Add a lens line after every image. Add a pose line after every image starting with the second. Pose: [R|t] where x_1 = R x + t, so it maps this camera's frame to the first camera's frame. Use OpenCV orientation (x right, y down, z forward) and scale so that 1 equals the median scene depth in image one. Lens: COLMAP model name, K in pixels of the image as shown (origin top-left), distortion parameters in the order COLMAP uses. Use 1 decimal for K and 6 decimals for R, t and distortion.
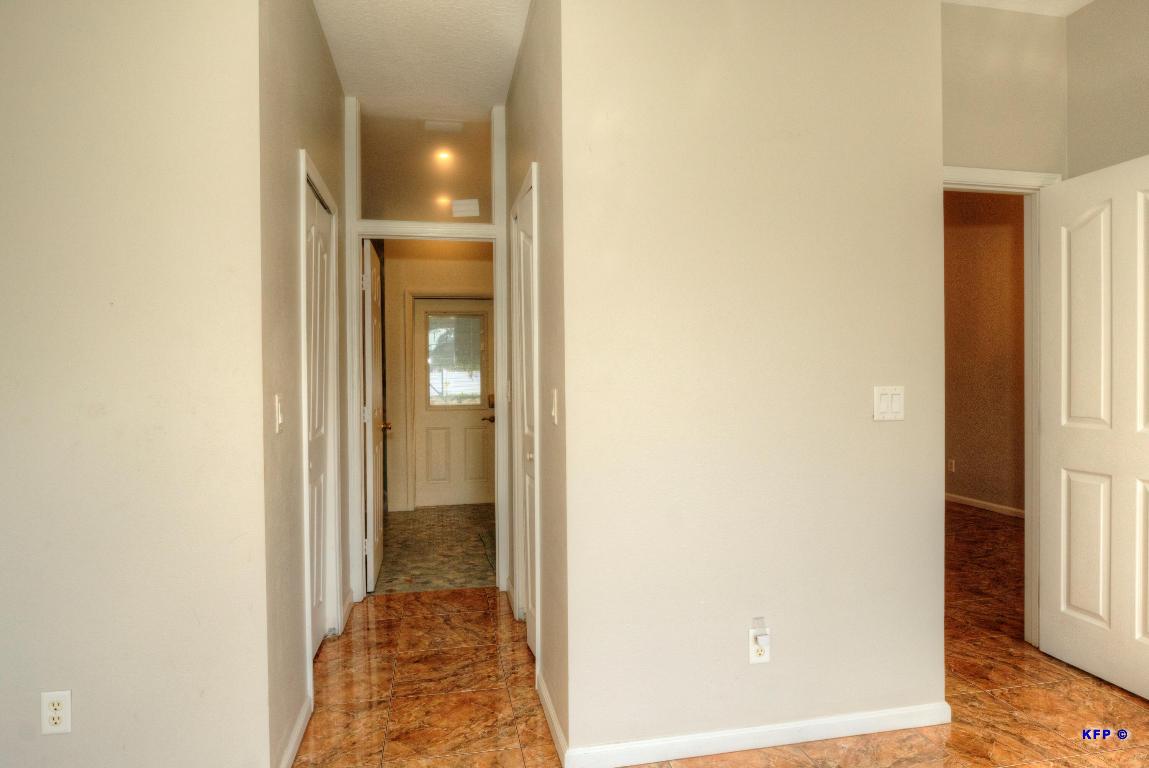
lens RADIAL K [[687.0, 0, 576.9], [0, 687.0, 380.0], [0, 0, 1]] dist [-0.012285, -0.000124]
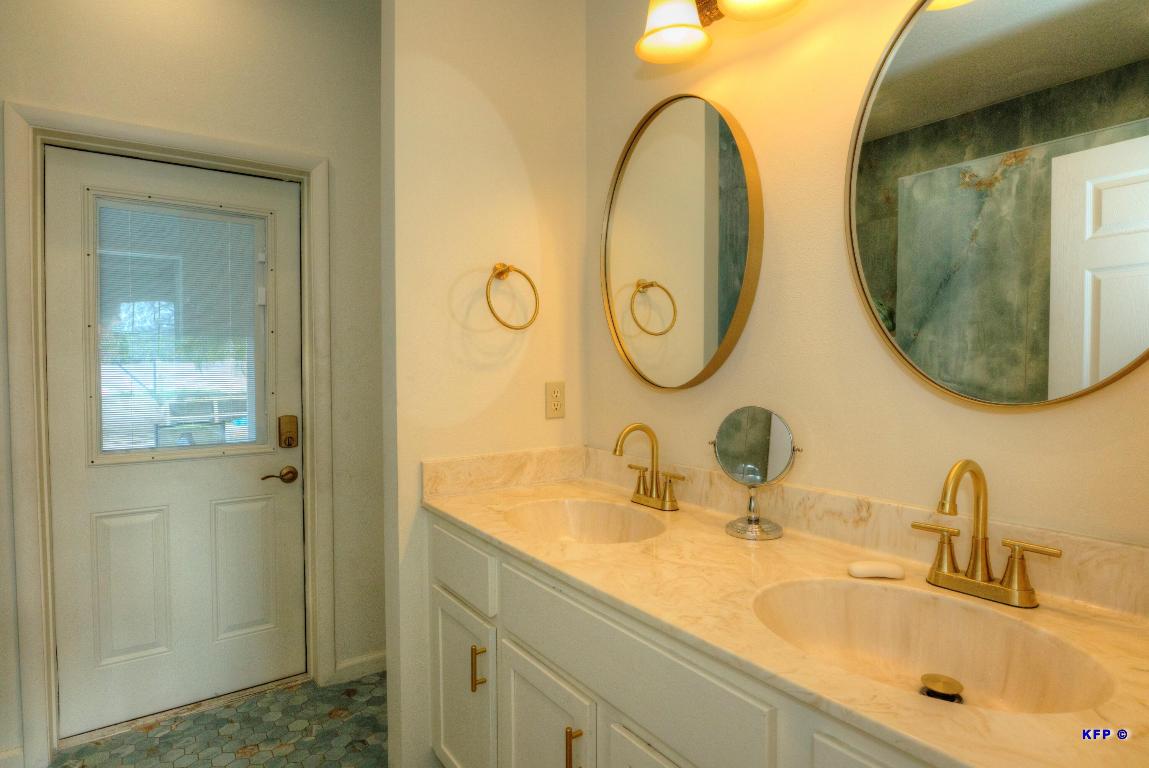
lens RADIAL K [[602.5, 0, 579.8], [0, 602.5, 380.5], [0, 0, 1]] dist [-0.028006, 0.004546]
pose [[0.912221, -0.004902, 0.409669, -0.123824], [-0.000403, 0.999917, 0.012863, -0.004886], [-0.409698, -0.011899, 0.912143, 0.673666]]
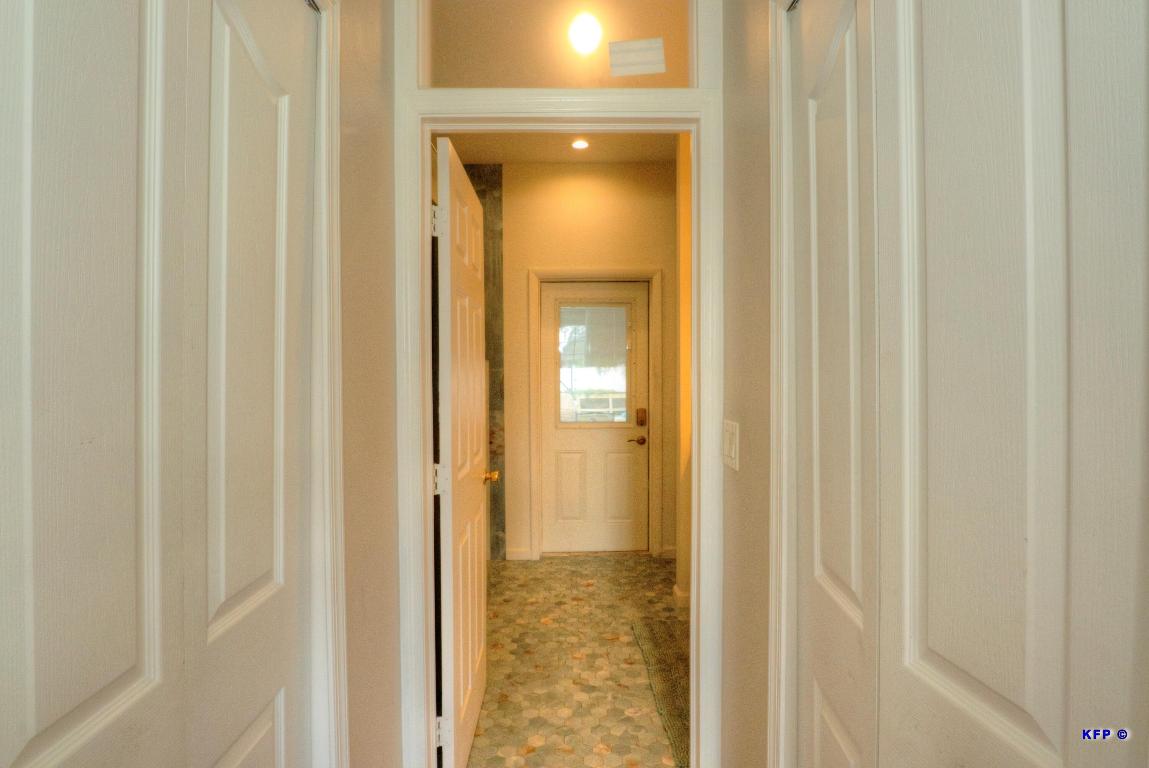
lens RADIAL K [[602.5, 0, 568.6], [0, 602.5, 377.0], [0, 0, 1]] dist [-0.028006, 0.004546]
pose [[0.980591, 0.007341, -0.195926, -0.081340], [-0.006137, 0.999958, 0.006750, -0.019296], [0.195967, -0.005417, 0.980595, 0.375398]]
